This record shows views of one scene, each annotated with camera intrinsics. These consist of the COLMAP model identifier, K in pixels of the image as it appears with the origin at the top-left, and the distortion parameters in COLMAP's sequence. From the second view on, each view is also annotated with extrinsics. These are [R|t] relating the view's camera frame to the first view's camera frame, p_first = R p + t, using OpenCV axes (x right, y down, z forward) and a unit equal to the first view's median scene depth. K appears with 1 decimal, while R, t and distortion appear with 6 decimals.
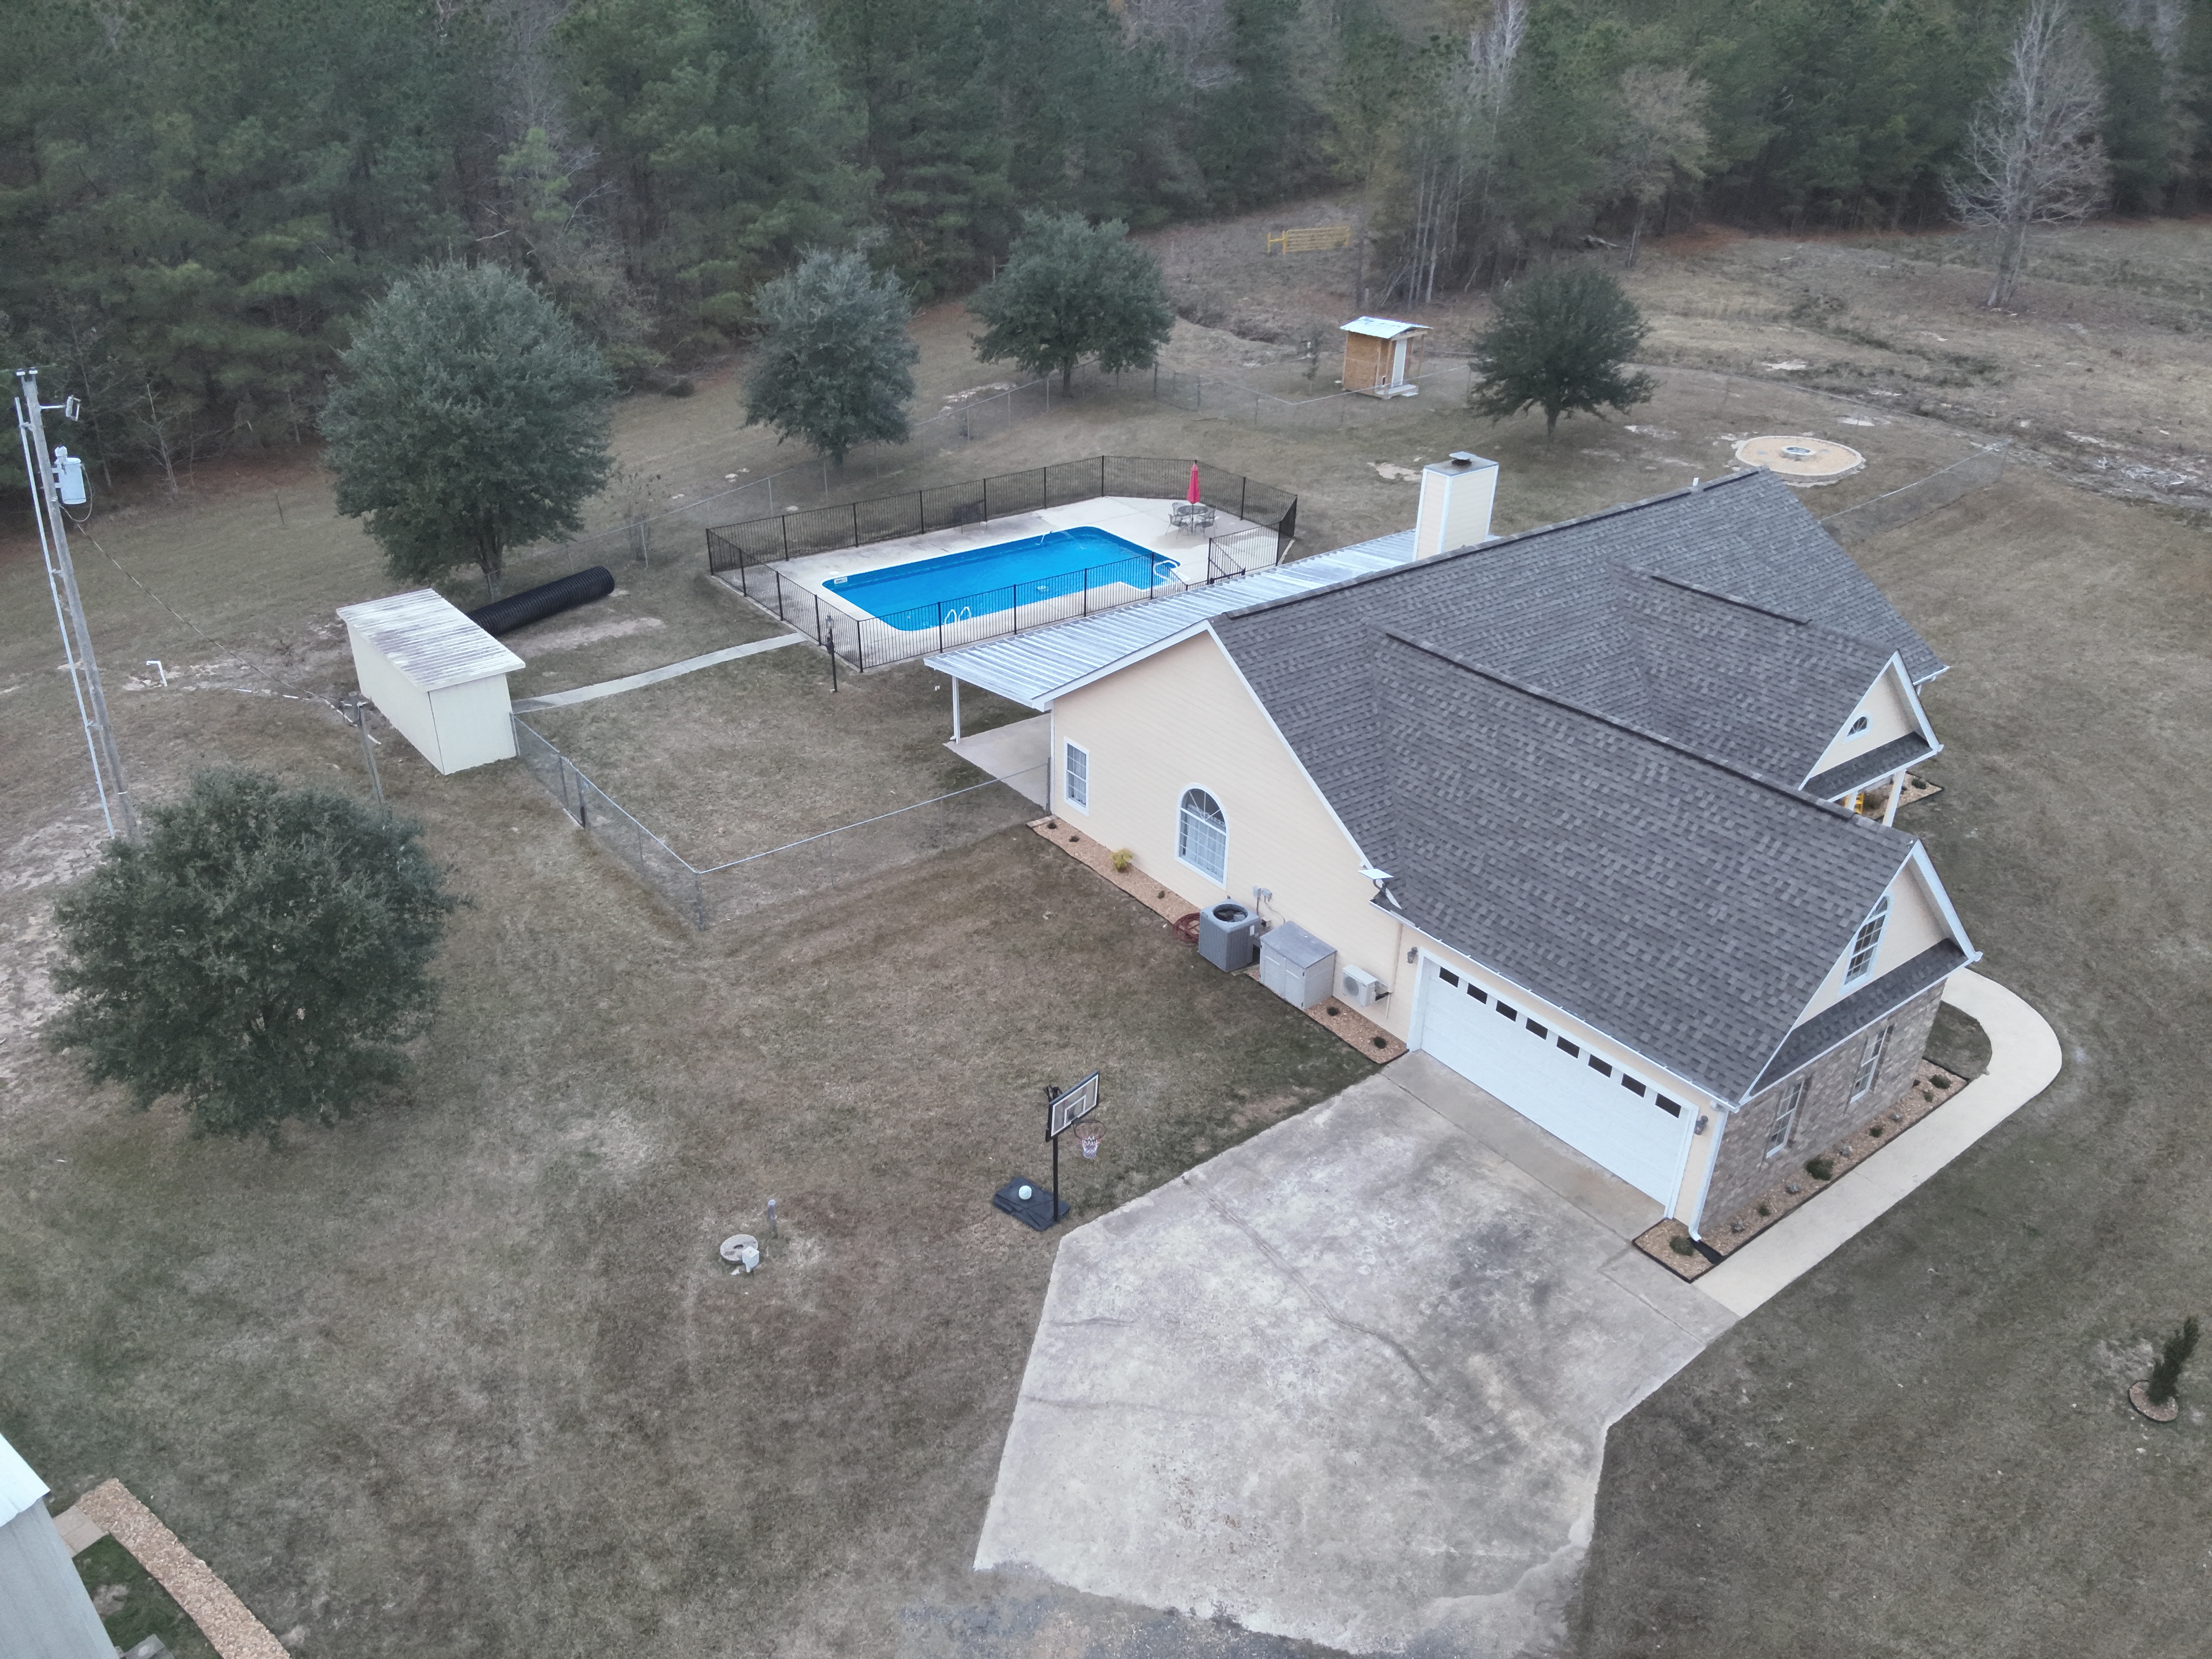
lens RADIAL K [[1582.2, 0, 1091.6], [0, 1582.2, 839.1], [0, 0, 1]] dist [0.184714, -0.385740]
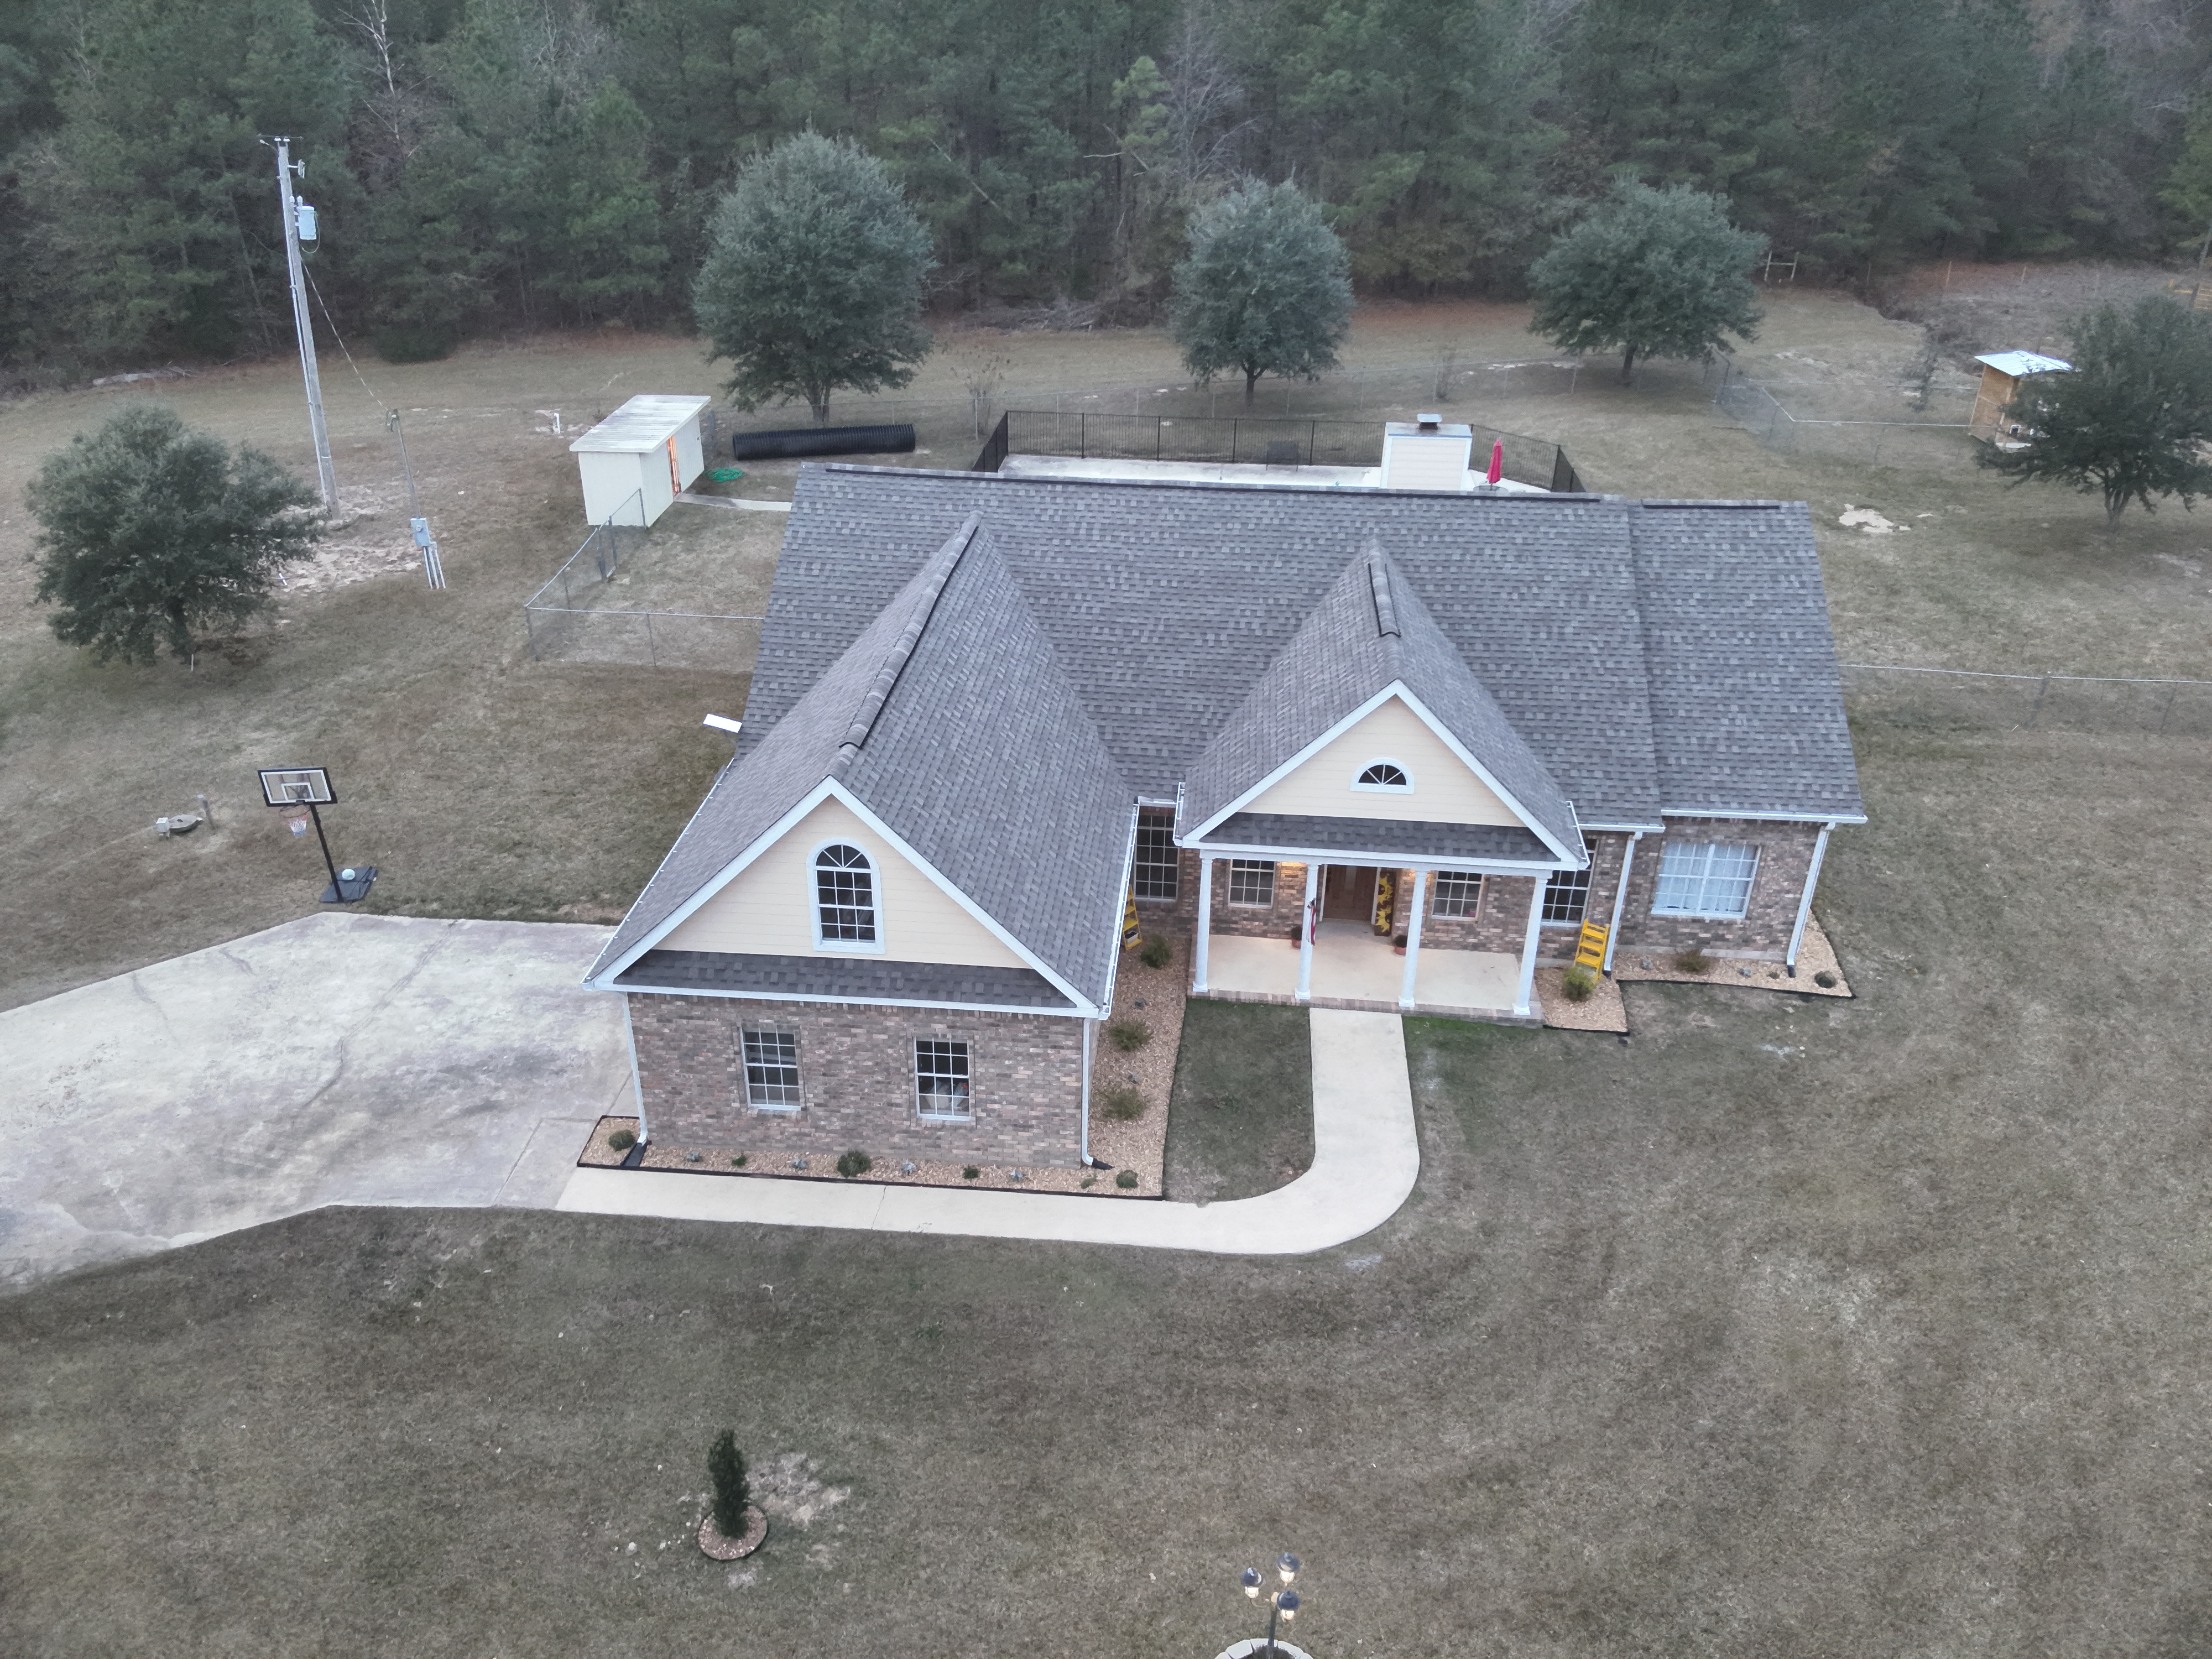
lens RADIAL K [[1582.2, 0, 1091.6], [0, 1582.2, 839.1], [0, 0, 1]] dist [0.184714, -0.385740]
pose [[0.742724, 0.315948, -0.590371, 0.803878], [-0.321869, 0.941596, 0.098982, -0.069036], [0.587164, 0.116506, 0.801040, 0.299129]]
